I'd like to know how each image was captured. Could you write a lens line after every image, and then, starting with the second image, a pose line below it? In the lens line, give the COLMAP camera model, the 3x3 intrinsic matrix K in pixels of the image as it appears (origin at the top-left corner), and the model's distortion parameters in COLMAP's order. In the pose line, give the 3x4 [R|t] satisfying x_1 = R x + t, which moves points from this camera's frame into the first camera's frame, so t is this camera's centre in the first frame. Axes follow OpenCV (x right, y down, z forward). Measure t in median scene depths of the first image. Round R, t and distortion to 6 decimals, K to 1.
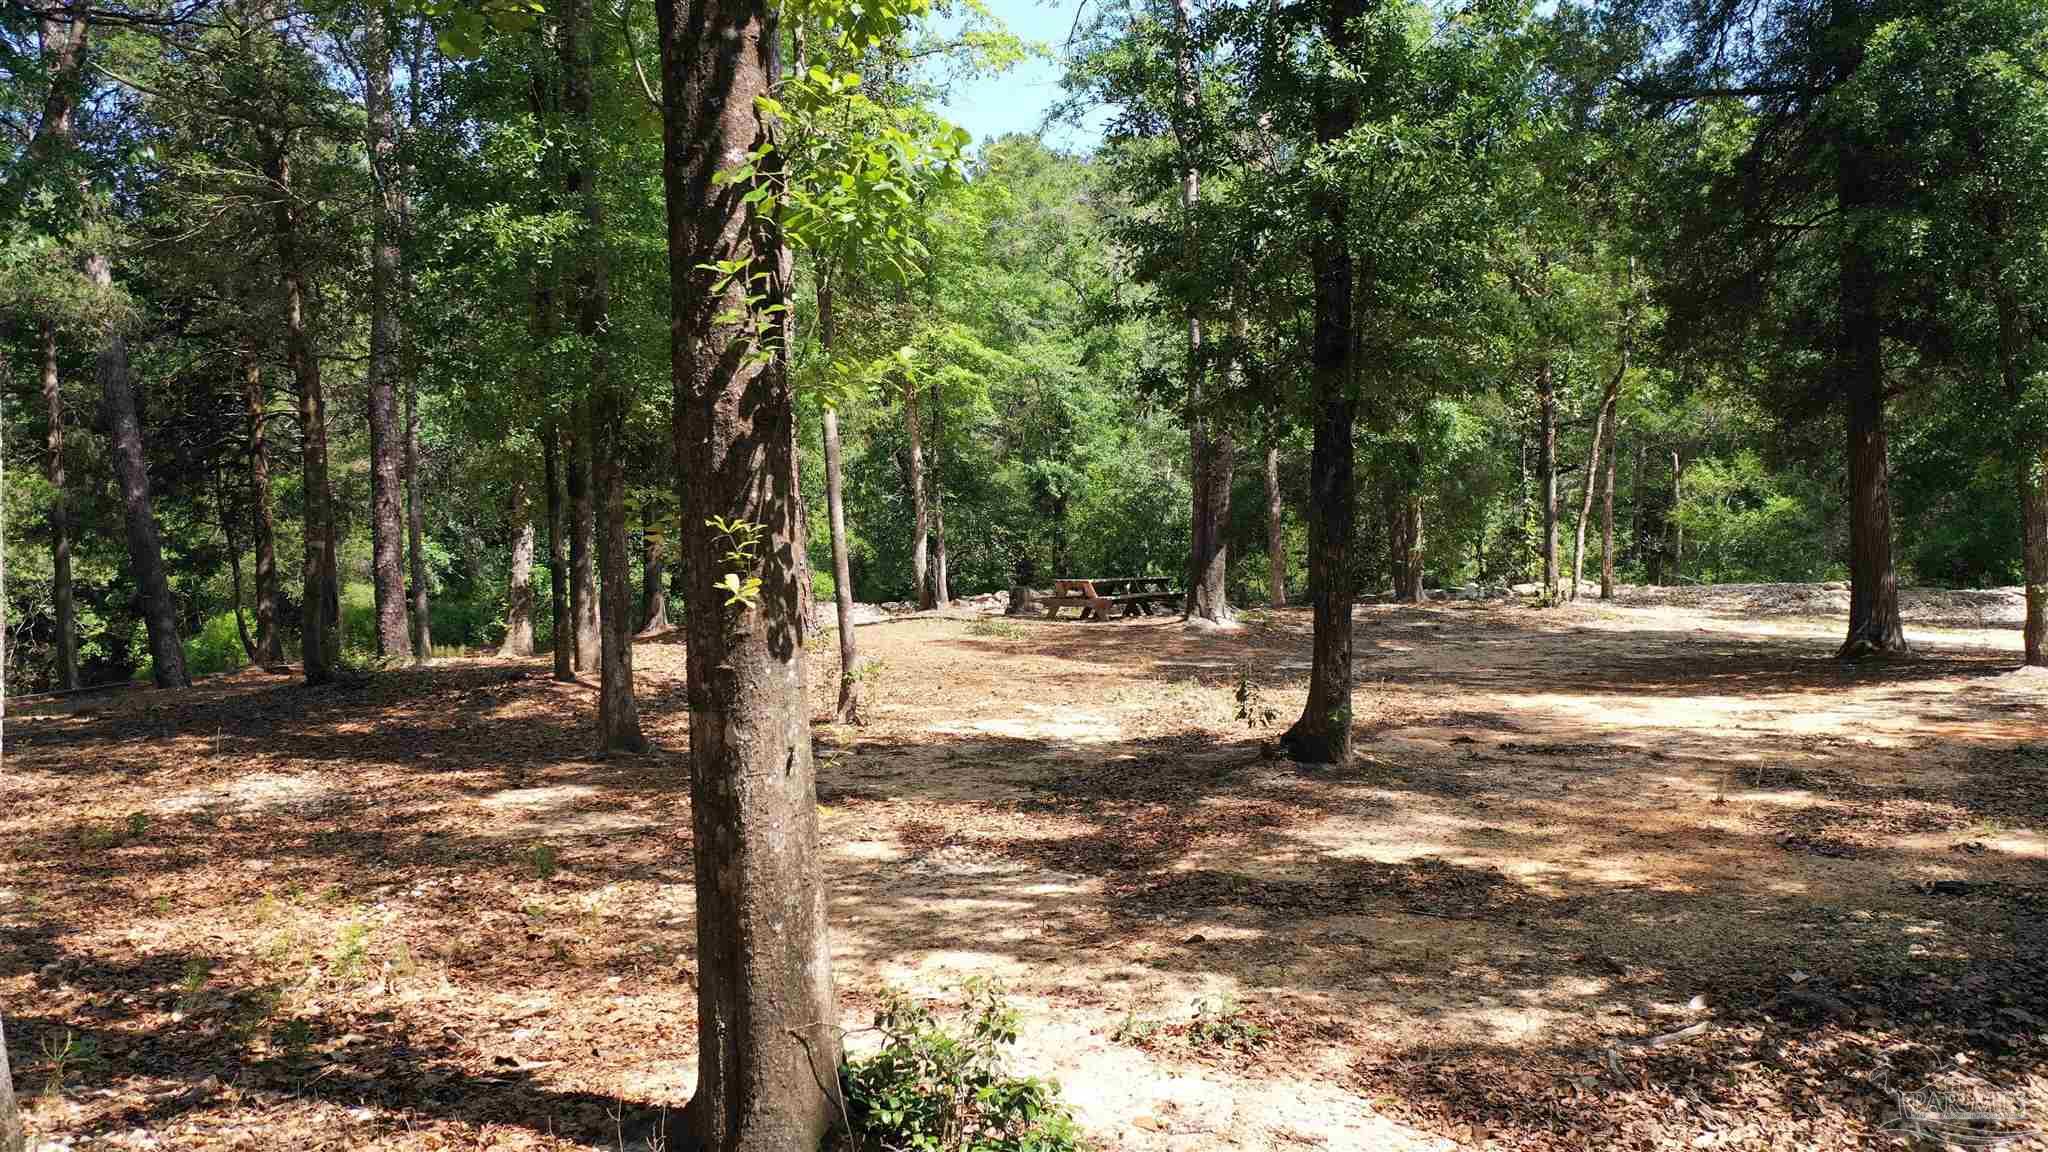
lens RADIAL K [[1623.9, 0, 1021.6], [0, 1623.9, 577.5], [0, 0, 1]] dist [0.020465, 0.001619]
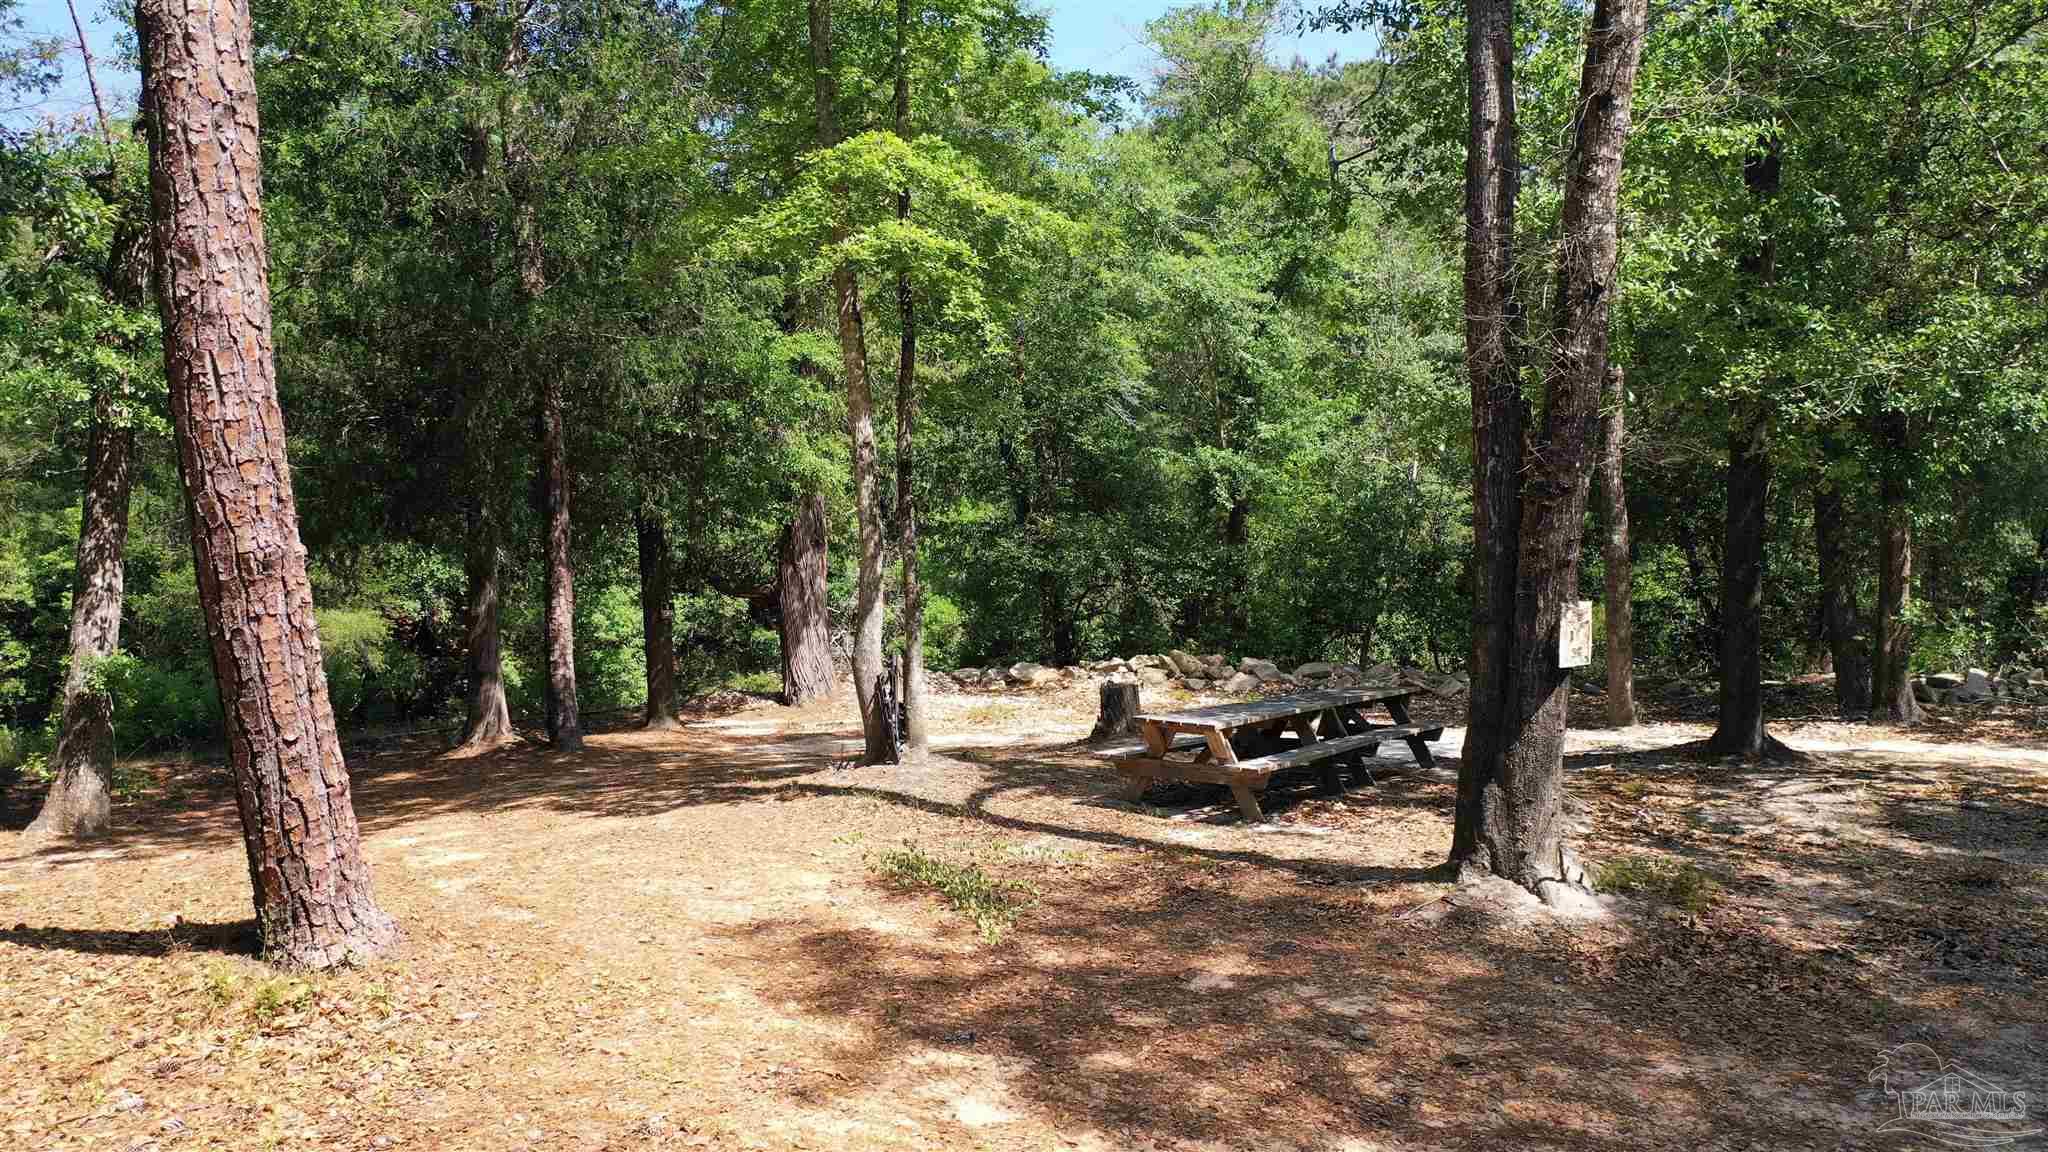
lens RADIAL K [[1623.9, 0, 1027.0], [0, 1623.9, 576.8], [0, 0, 1]] dist [0.020465, 0.001619]
pose [[0.989366, 0.013643, -0.144804, 0.035349], [-0.012899, 0.999898, 0.006078, -0.025520], [0.144872, -0.004145, 0.989442, 0.374484]]
